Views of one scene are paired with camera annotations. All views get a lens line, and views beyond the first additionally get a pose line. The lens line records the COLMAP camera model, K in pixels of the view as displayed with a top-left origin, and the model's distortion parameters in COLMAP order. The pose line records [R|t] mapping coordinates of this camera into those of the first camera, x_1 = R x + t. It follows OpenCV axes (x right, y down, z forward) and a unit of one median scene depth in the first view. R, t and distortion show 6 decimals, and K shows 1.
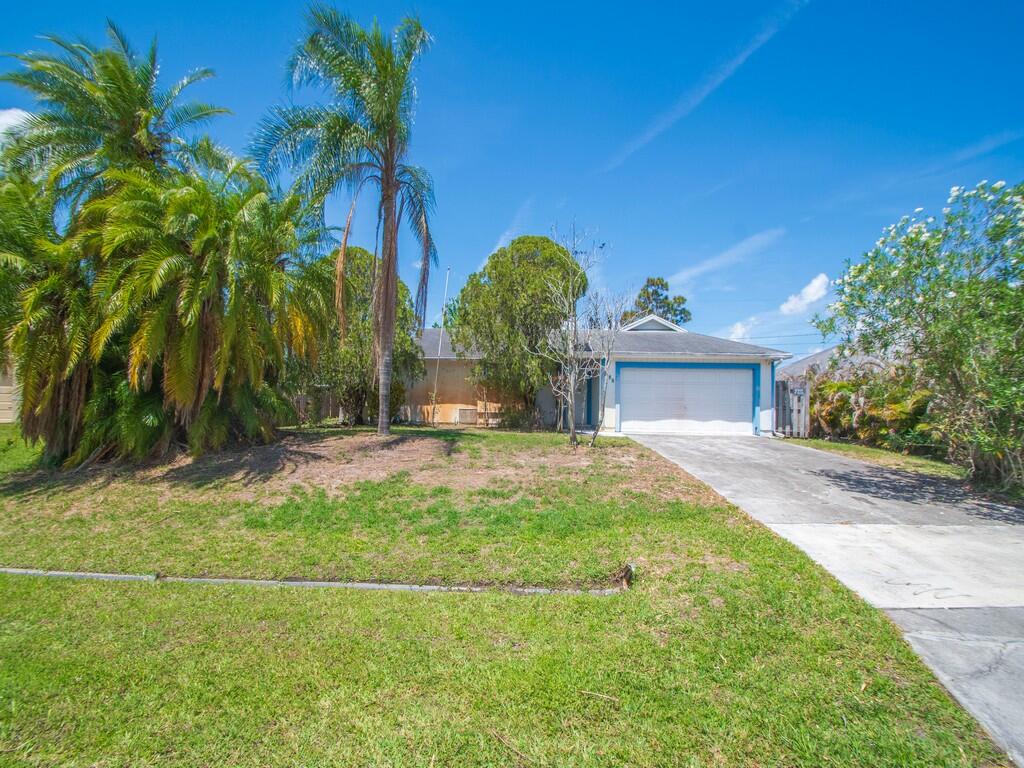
lens RADIAL K [[444.5, 0, 529.6], [0, 444.5, 383.3], [0, 0, 1]] dist [0.008149, -0.011918]
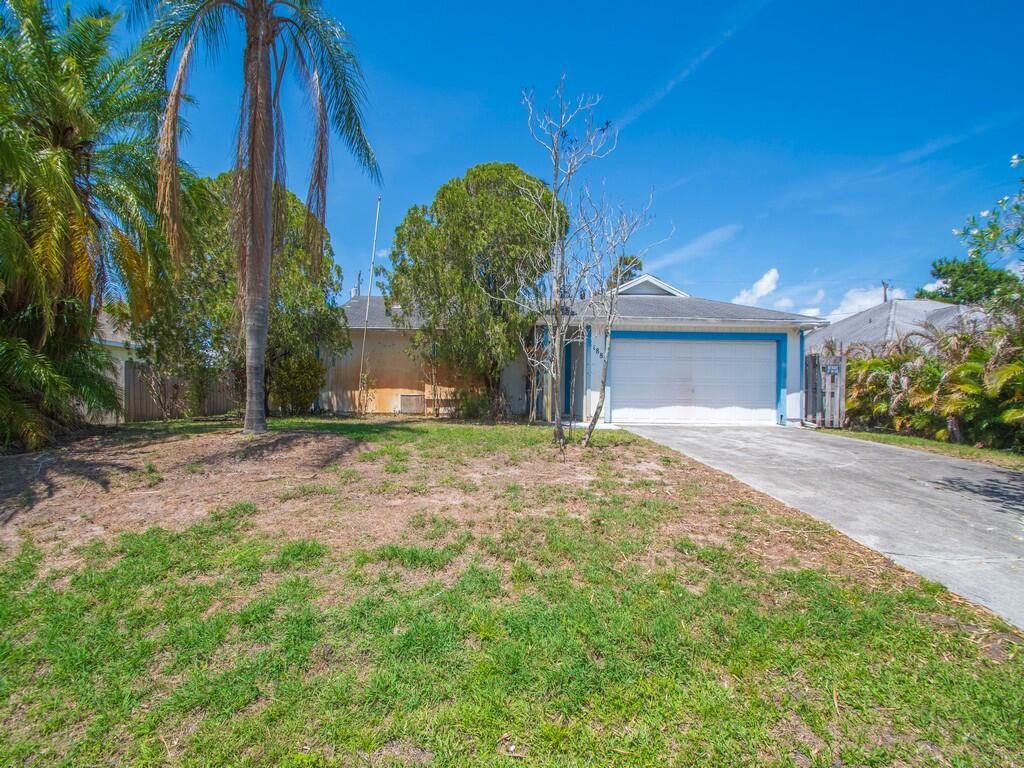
lens RADIAL K [[444.5, 0, 520.8], [0, 444.5, 382.8], [0, 0, 1]] dist [0.008149, -0.011918]
pose [[0.998214, -0.004504, 0.059563, 0.003896], [0.003324, 0.999796, 0.019904, 0.027413], [-0.059641, -0.019671, 0.998026, 0.272503]]
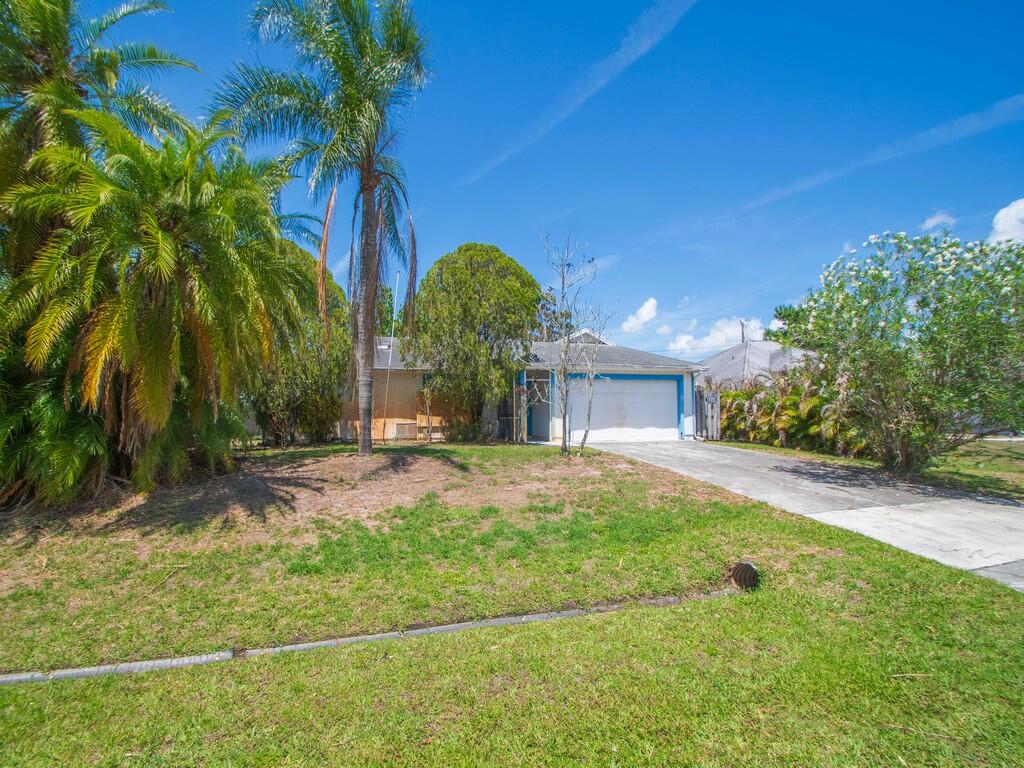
lens RADIAL K [[444.5, 0, 525.7], [0, 444.5, 393.2], [0, 0, 1]] dist [0.008149, -0.011918]
pose [[0.958295, -0.008827, 0.285644, -0.204986], [0.009908, 0.999948, -0.002340, -0.000975], [-0.285608, 0.005073, 0.958333, 0.043949]]
